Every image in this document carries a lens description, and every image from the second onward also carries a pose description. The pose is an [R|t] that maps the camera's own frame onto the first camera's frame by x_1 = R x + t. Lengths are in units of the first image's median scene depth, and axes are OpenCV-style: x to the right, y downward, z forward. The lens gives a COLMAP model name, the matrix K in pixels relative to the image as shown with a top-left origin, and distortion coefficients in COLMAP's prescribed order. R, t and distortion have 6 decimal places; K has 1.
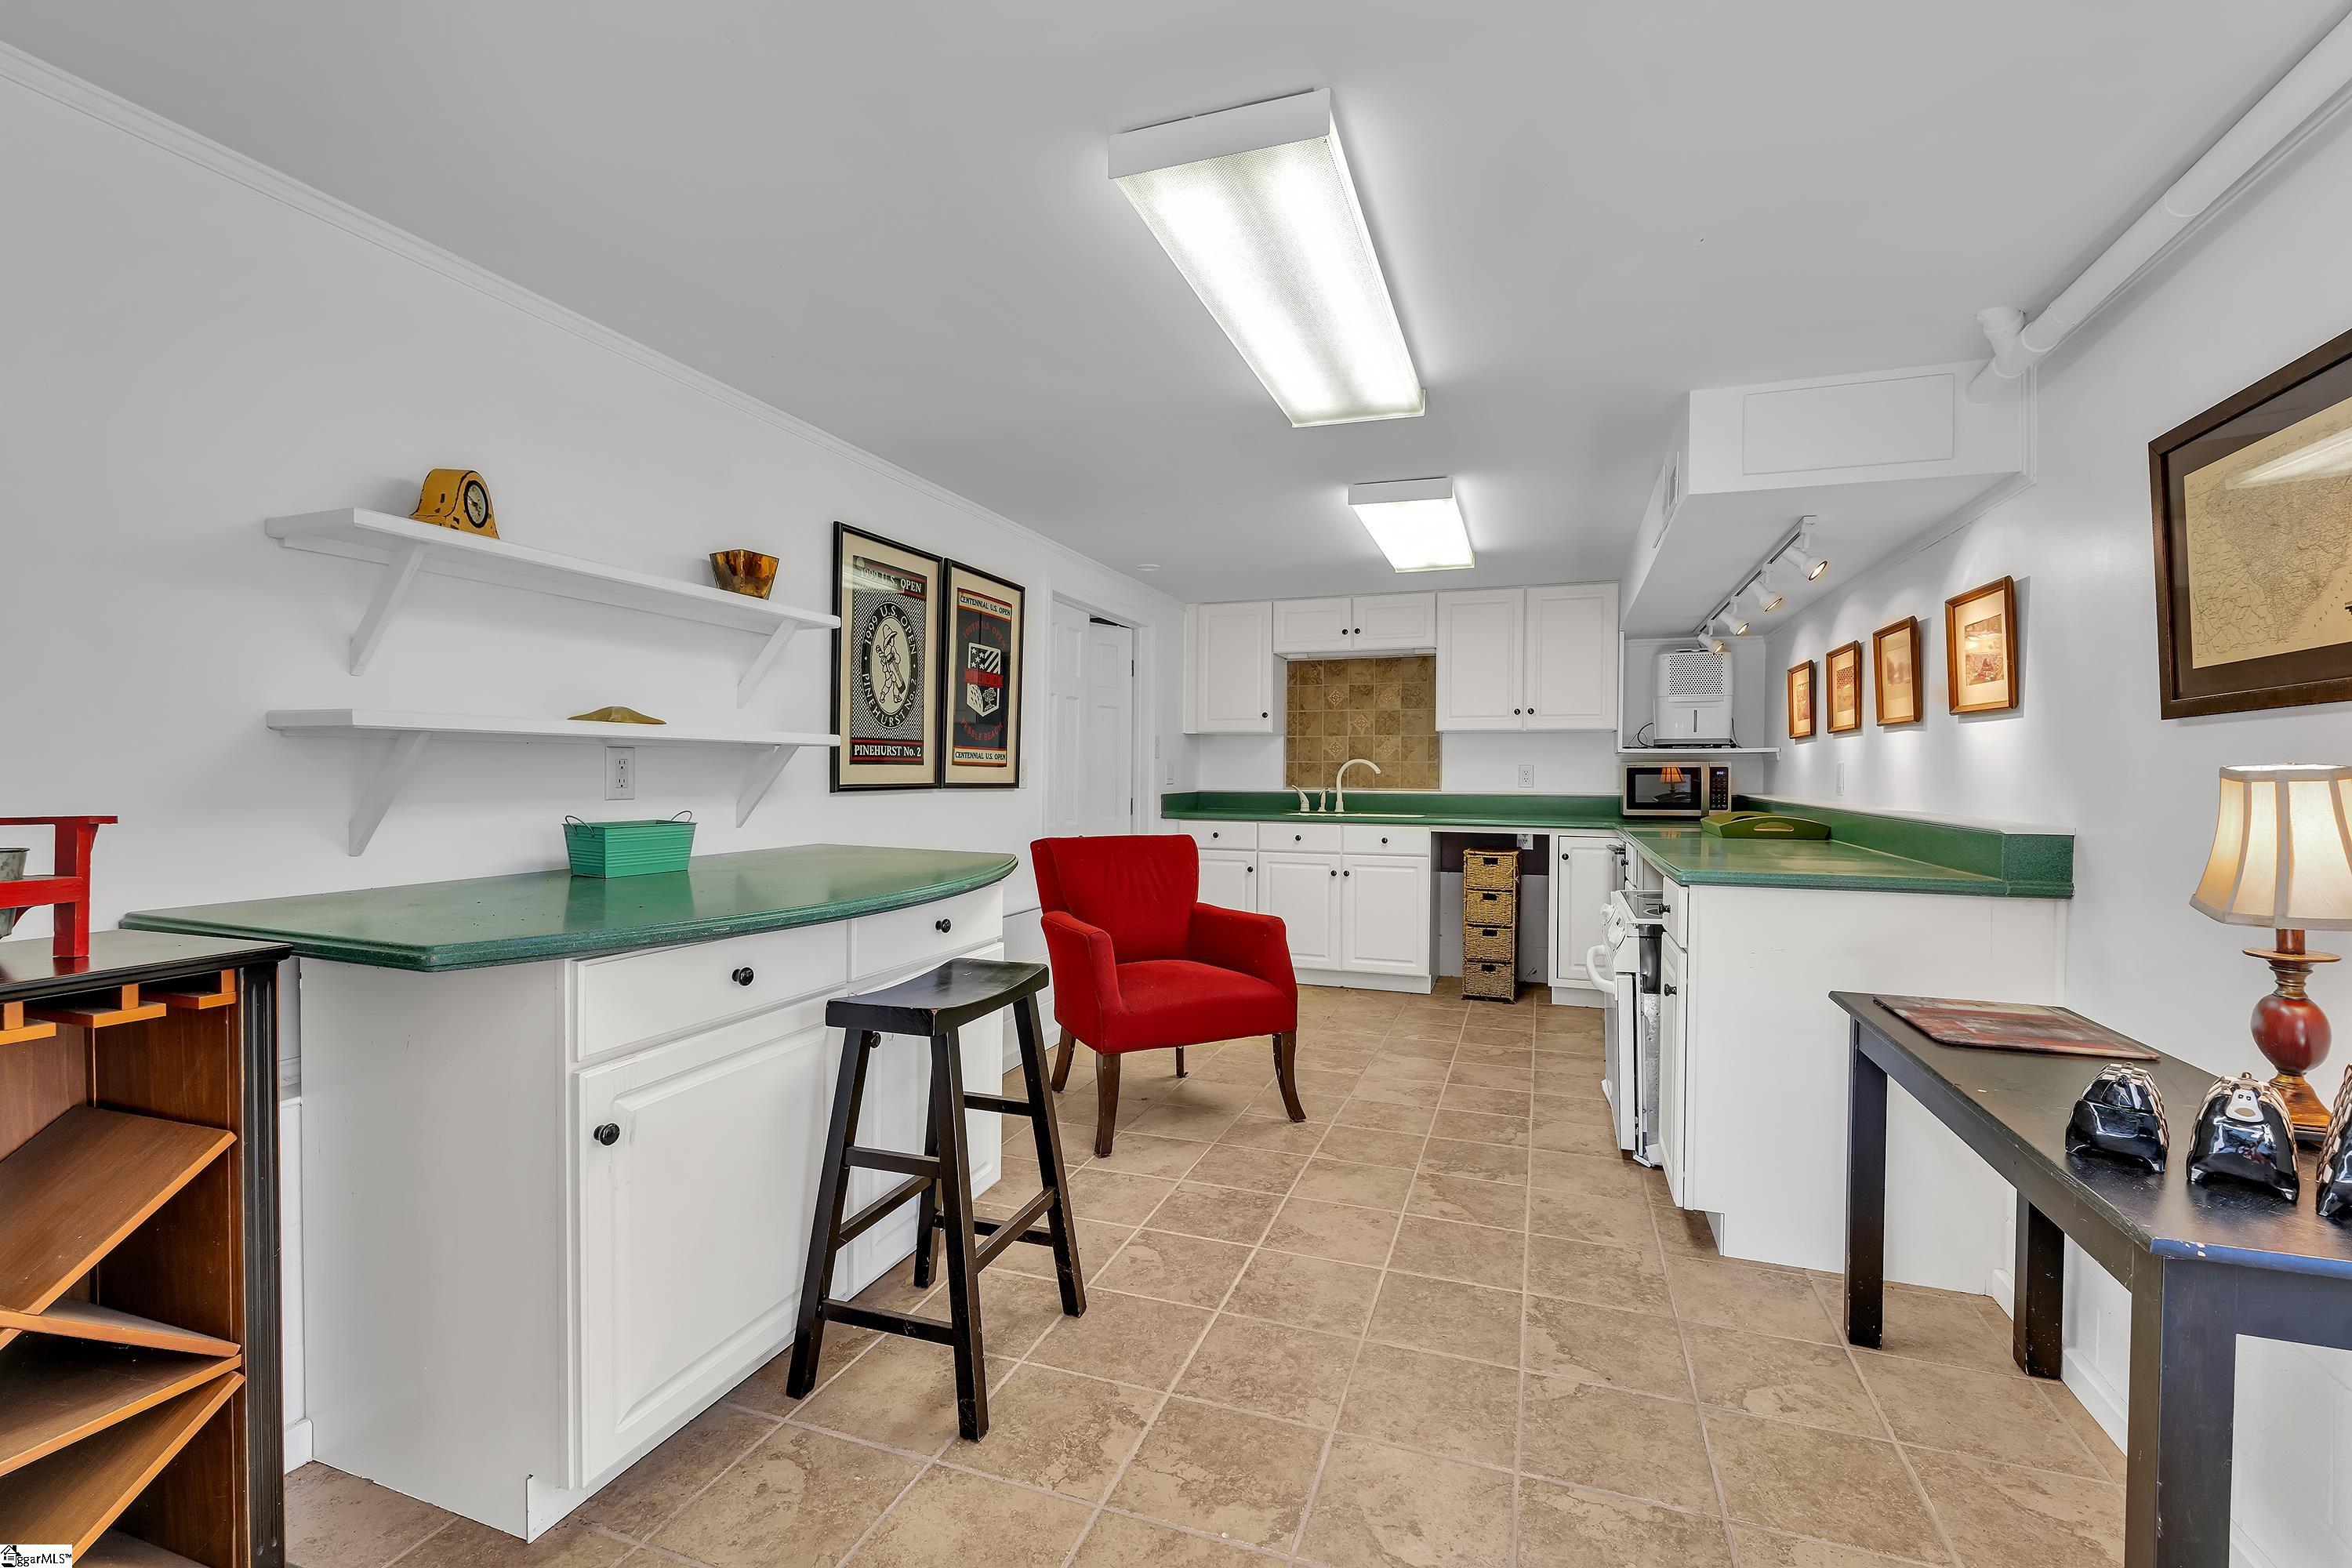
lens RADIAL K [[1021.2, 0, 1176.0], [0, 1021.2, 784.0], [0, 0, 1]] dist [-0.001671, -0.000769]
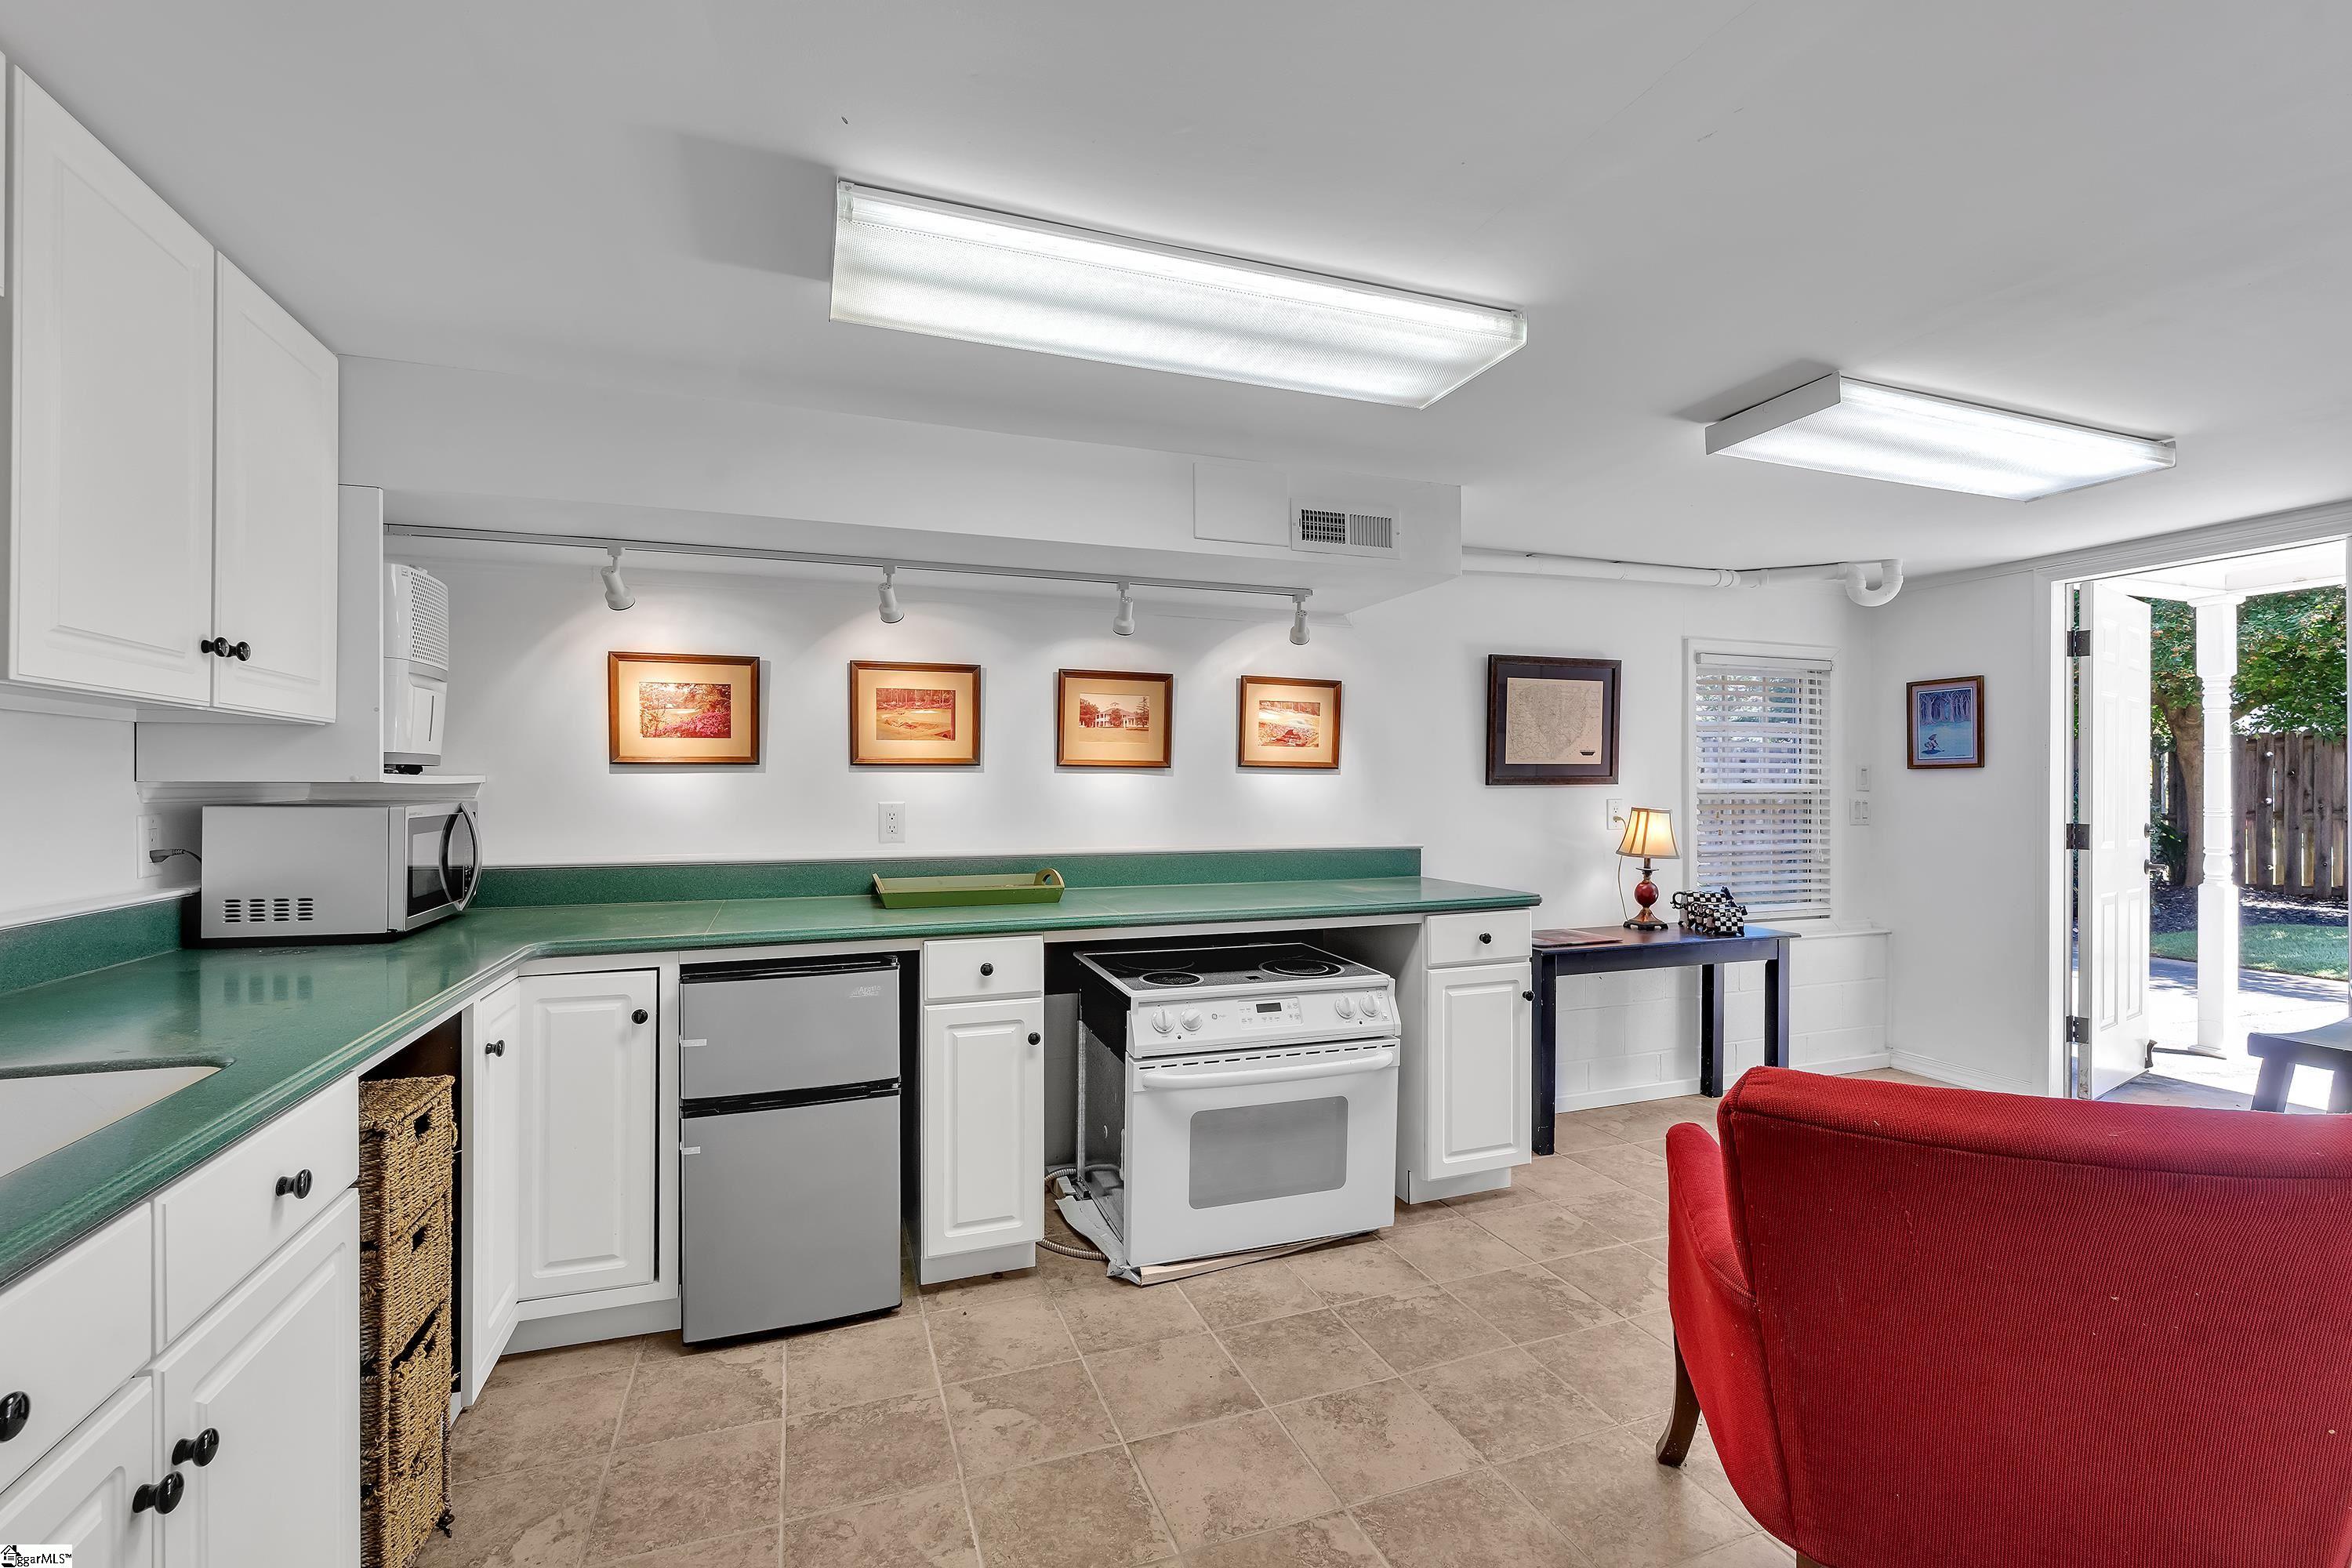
lens RADIAL K [[1021.2, 0, 1176.0], [0, 1021.2, 784.0], [0, 0, 1]] dist [-0.001671, -0.000769]
pose [[-0.648294, -0.002994, 0.761384, -0.144376], [0.006798, 0.999930, 0.009720, -0.053703], [-0.761360, 0.011478, -0.648228, 1.742656]]
